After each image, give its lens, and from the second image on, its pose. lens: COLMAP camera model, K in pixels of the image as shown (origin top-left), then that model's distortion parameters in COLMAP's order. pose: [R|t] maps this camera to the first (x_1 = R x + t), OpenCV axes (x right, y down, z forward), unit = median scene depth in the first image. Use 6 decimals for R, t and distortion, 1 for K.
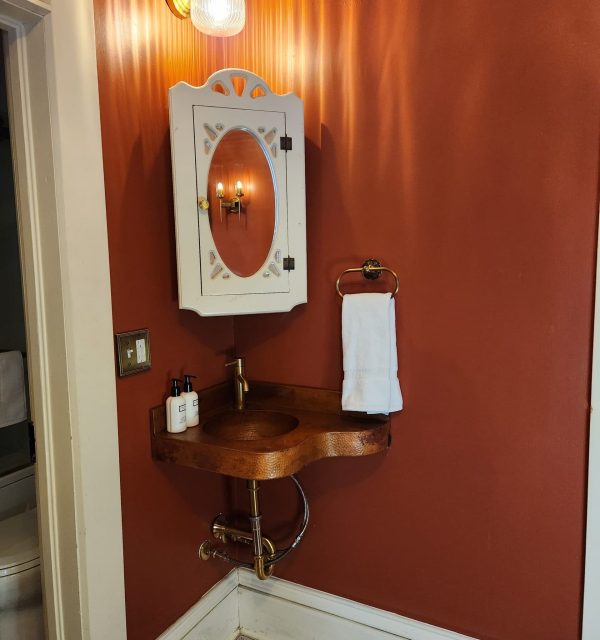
lens RADIAL K [[494.4, 0, 300.0], [0, 494.4, 320.0], [0, 0, 1]] dist [0.043089, -0.057791]
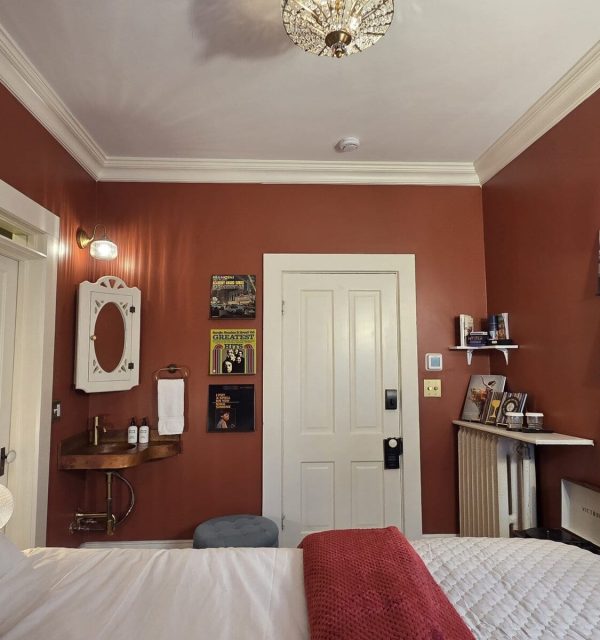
lens RADIAL K [[494.4, 0, 300.0], [0, 494.4, 320.0], [0, 0, 1]] dist [0.043089, -0.057791]
pose [[0.856279, 0.051497, 0.513940, -0.504416], [0.048911, 0.982462, -0.179935, 0.107431], [-0.514193, 0.179212, 0.838743, -1.151583]]
